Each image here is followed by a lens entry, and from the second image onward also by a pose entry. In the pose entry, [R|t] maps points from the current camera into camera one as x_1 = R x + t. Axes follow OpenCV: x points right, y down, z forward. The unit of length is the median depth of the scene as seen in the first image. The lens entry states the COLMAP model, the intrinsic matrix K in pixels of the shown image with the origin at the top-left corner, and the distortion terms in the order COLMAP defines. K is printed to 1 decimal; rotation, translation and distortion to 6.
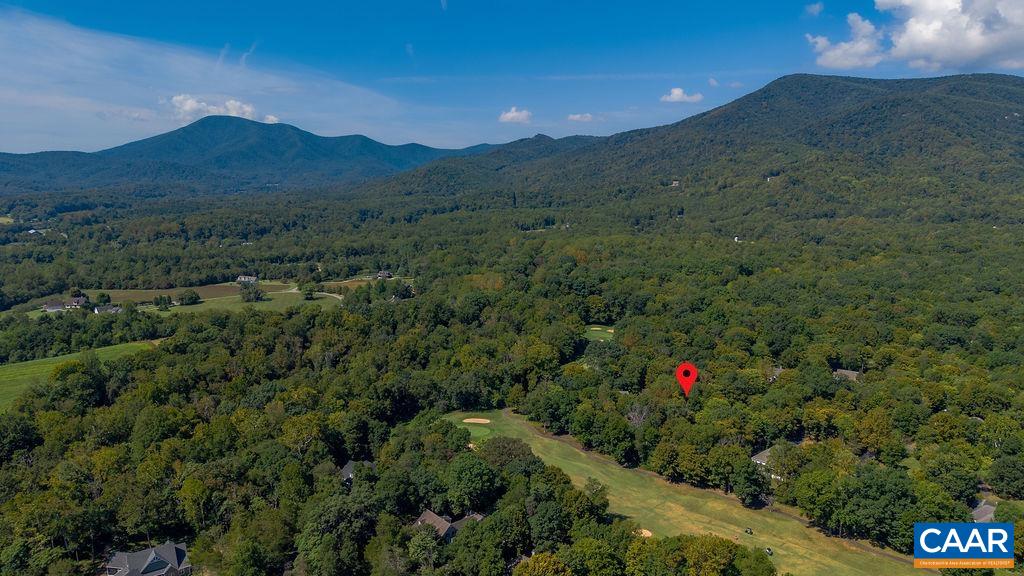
lens RADIAL K [[713.8, 0, 508.3], [0, 713.8, 288.6], [0, 0, 1]] dist [0.095026, -0.108856]
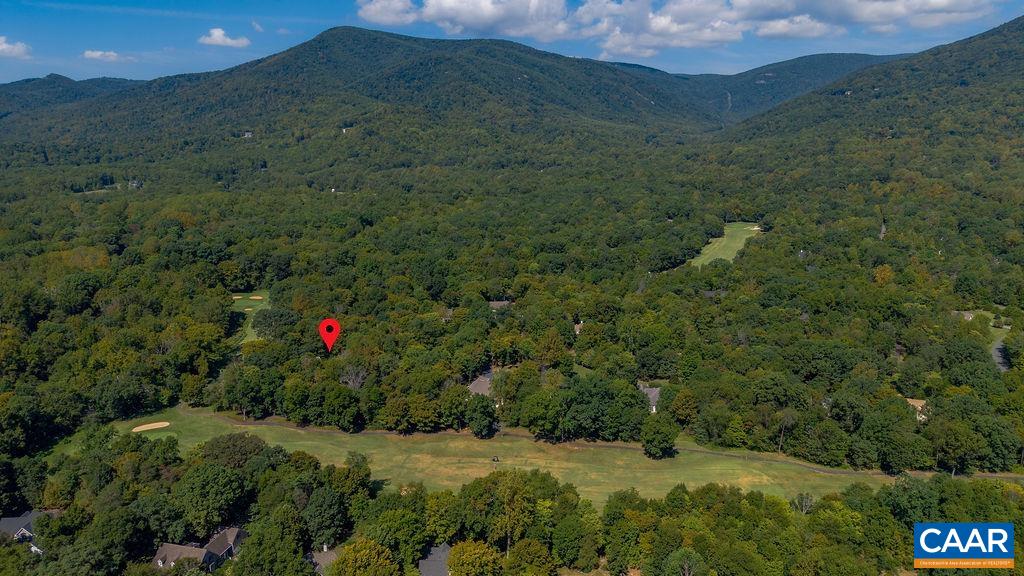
lens RADIAL K [[713.8, 0, 508.3], [0, 713.8, 288.6], [0, 0, 1]] dist [0.095026, -0.108856]
pose [[0.813143, -0.132998, 0.566665, -0.139330], [0.095568, 0.990839, 0.095415, -0.011533], [-0.574164, -0.023431, 0.818405, 0.070587]]
